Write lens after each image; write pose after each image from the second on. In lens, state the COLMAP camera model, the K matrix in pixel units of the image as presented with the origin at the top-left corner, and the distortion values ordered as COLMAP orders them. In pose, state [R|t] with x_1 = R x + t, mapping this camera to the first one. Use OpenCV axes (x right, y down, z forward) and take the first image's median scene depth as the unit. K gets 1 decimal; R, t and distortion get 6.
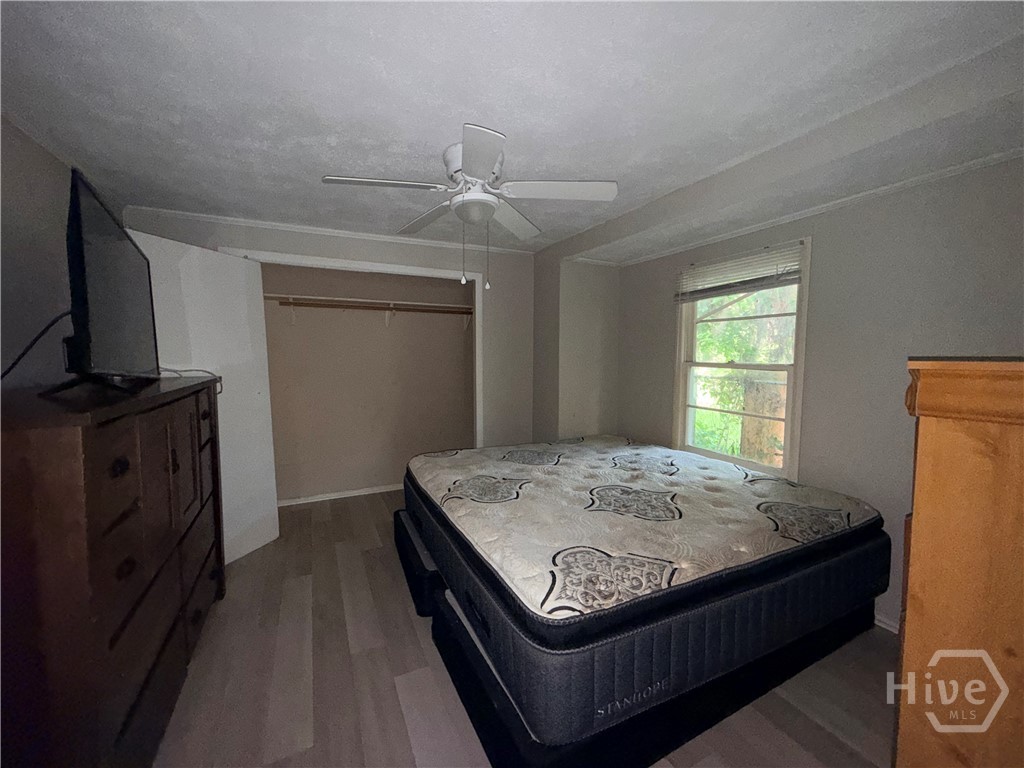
lens RADIAL K [[407.0, 0, 508.1], [0, 407.0, 382.7], [0, 0, 1]] dist [-0.000025, -0.000026]
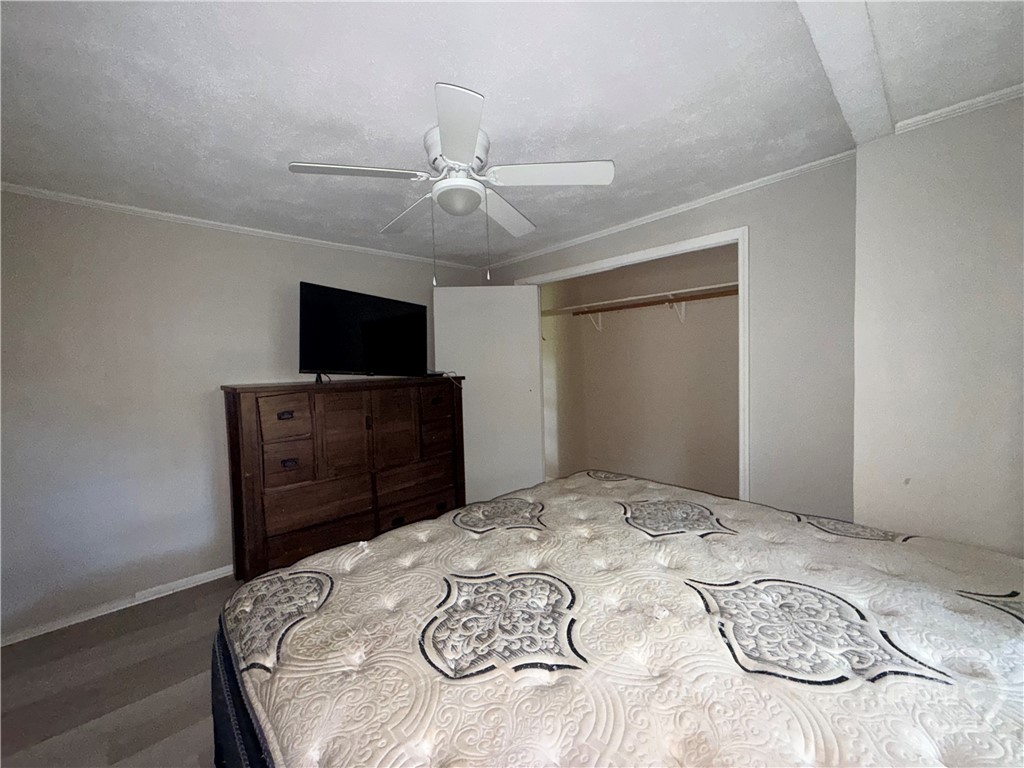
lens RADIAL K [[407.0, 0, 508.1], [0, 407.0, 382.7], [0, 0, 1]] dist [-0.000025, -0.000026]
pose [[0.301708, 0.035163, -0.952752, 0.764228], [-0.044105, 0.998765, 0.022895, -0.031648], [0.952380, 0.035114, 0.302886, 0.768557]]
